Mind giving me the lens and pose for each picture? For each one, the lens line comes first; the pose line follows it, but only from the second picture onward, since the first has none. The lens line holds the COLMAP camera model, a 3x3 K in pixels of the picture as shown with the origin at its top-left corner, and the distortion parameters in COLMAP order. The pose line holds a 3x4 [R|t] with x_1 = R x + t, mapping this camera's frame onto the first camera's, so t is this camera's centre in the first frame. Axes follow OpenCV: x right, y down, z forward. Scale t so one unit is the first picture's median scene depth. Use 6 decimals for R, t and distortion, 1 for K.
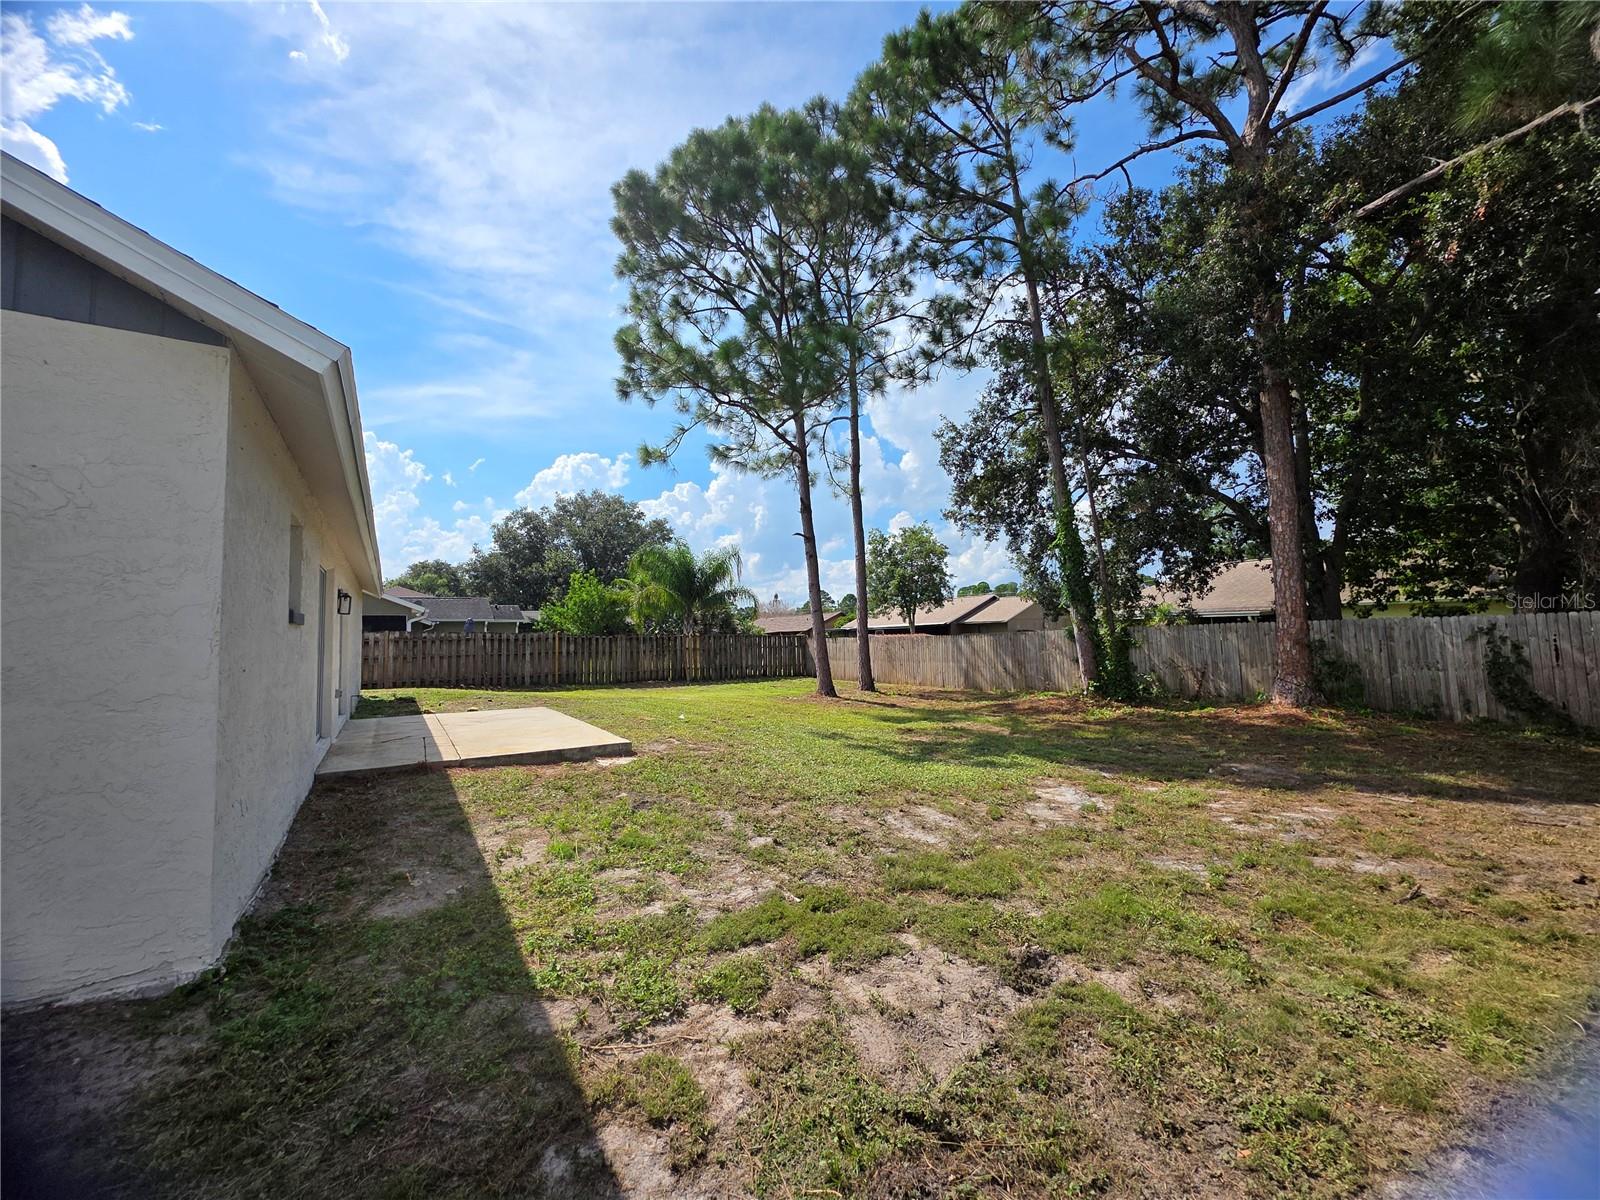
lens RADIAL K [[641.0, 0, 800.0], [0, 641.0, 600.0], [0, 0, 1]] dist [-0.003073, -0.000204]
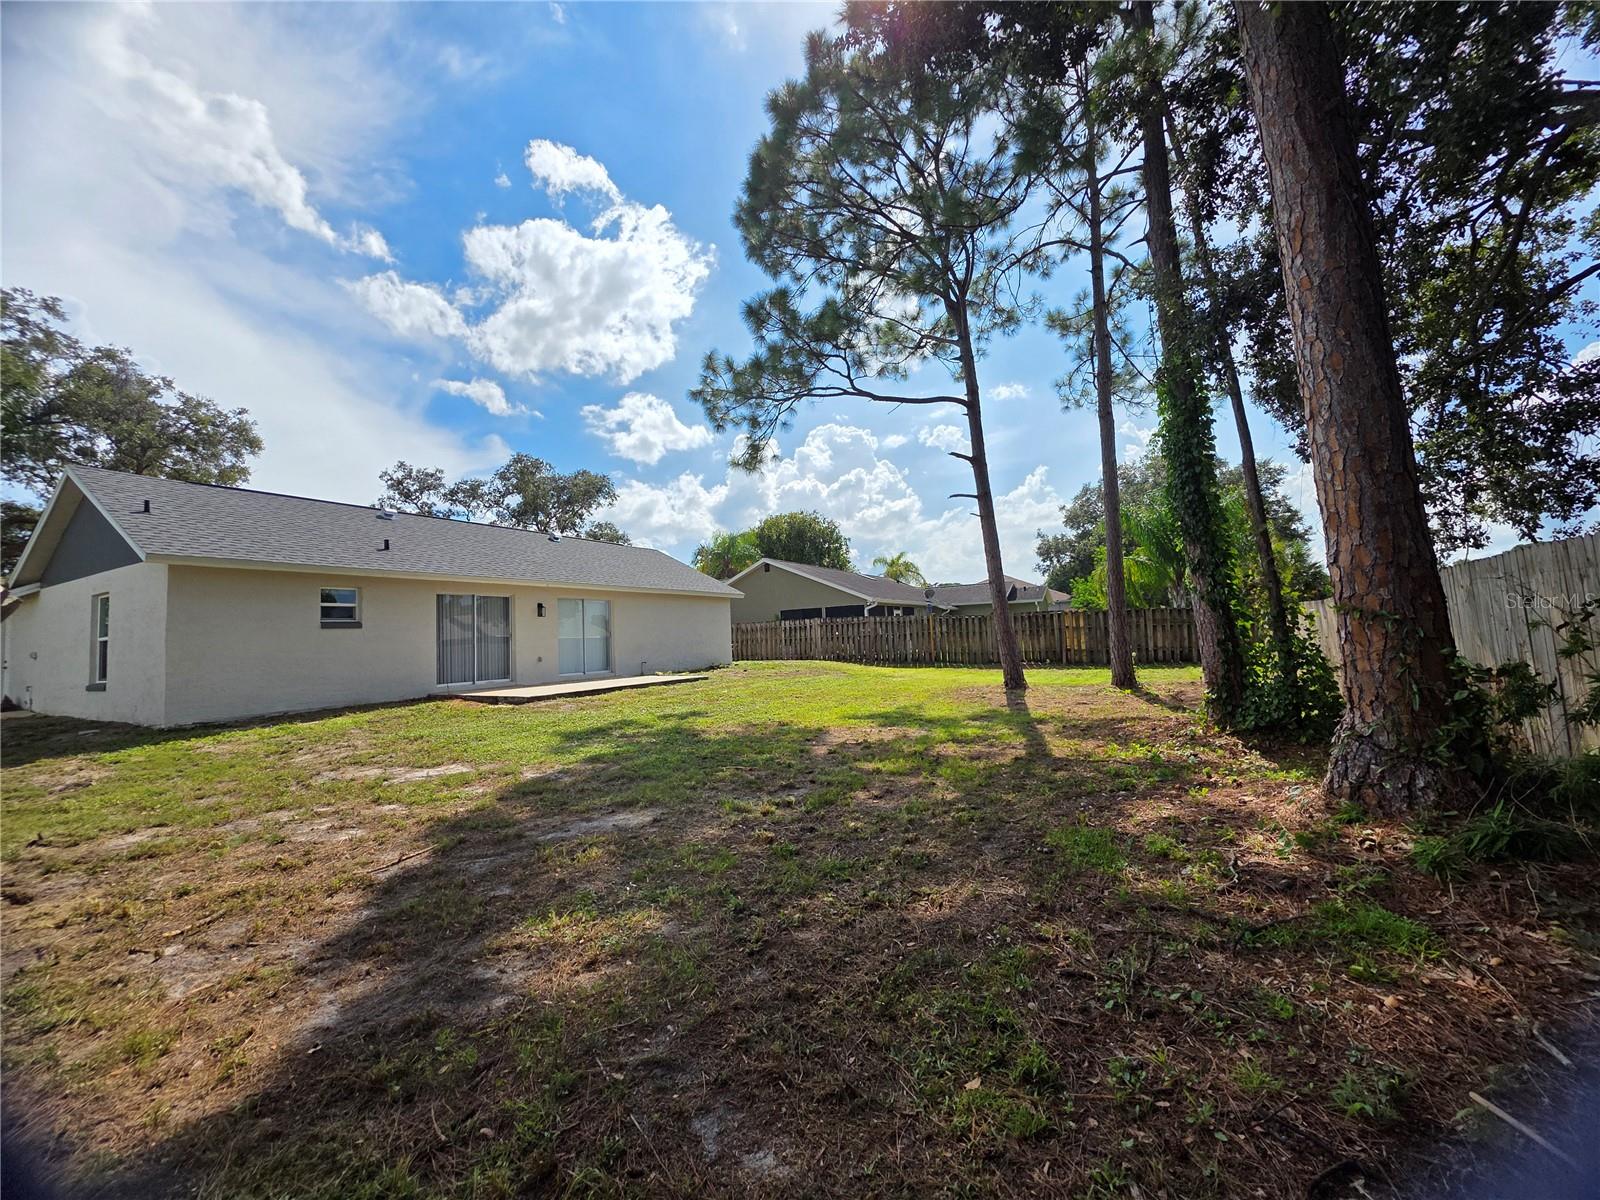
lens RADIAL K [[643.4, 0, 802.1], [0, 643.4, 599.0], [0, 0, 1]] dist [-0.002070, -0.000172]
pose [[0.485491, -0.044012, -0.873133, 0.451284], [0.087334, 0.996178, -0.001654, 0.008512], [0.869869, -0.075452, 0.487479, 0.292118]]
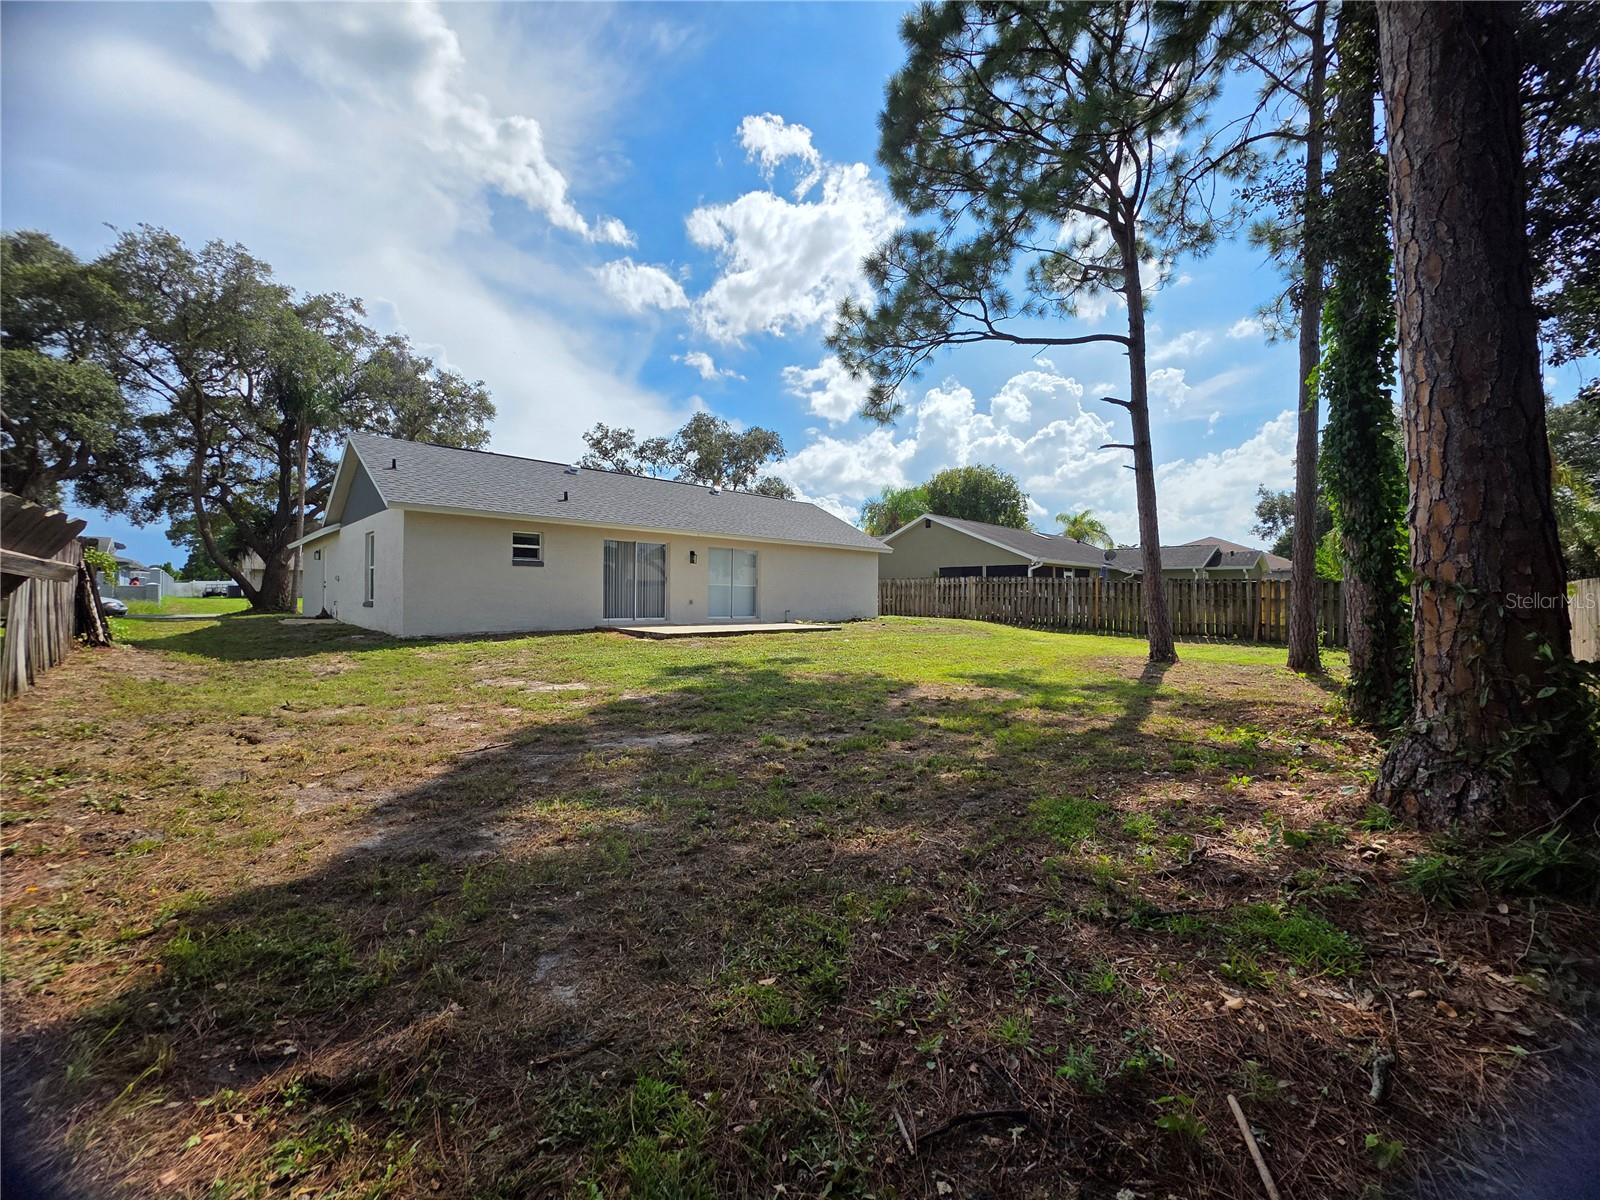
lens RADIAL K [[641.0, 0, 800.0], [0, 641.0, 600.0], [0, 0, 1]] dist [-0.003073, -0.000204]
pose [[0.219055, 0.036280, -0.975038, 0.477873], [0.050350, 0.997557, 0.048430, 0.014519], [0.974413, -0.059701, 0.216693, 0.339291]]
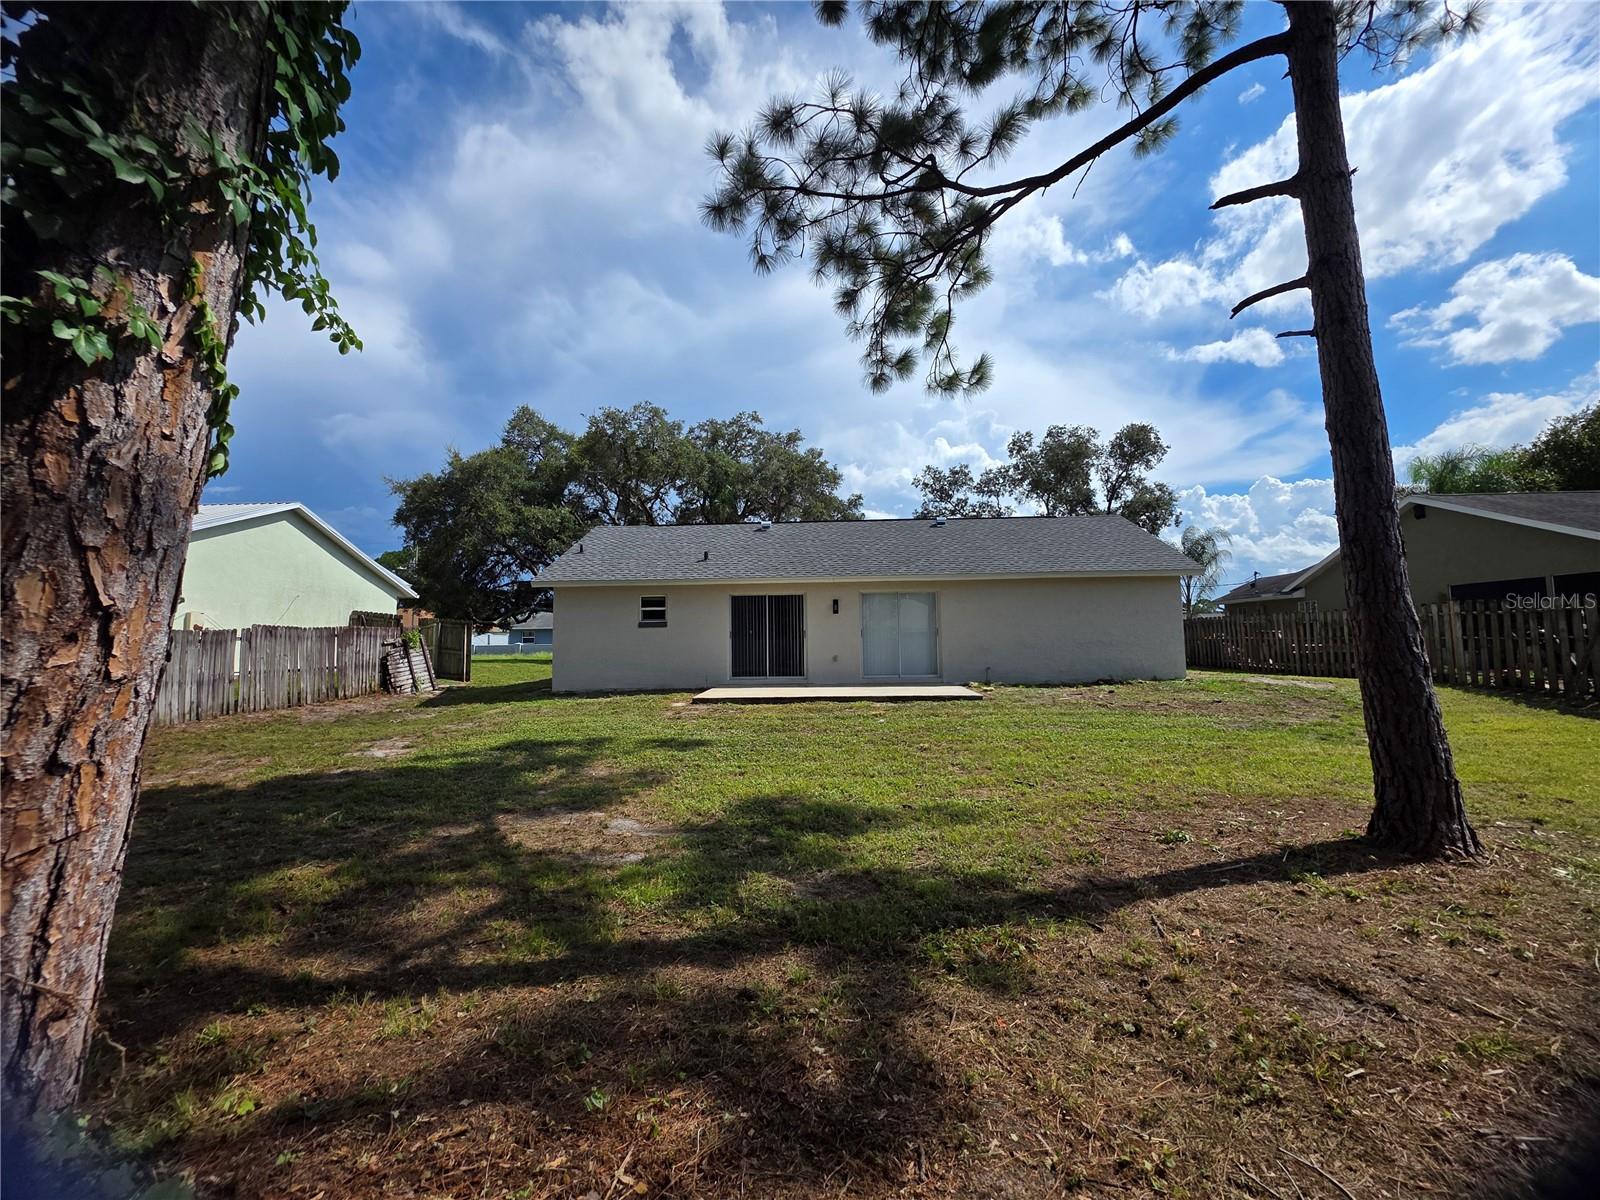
lens RADIAL K [[641.0, 0, 800.0], [0, 641.0, 600.0], [0, 0, 1]] dist [-0.003073, -0.000204]
pose [[-0.577725, -0.016184, -0.816071, 0.272188], [0.083349, 0.993407, -0.078706, 0.035517], [0.811965, -0.113489, -0.572567, 0.723583]]
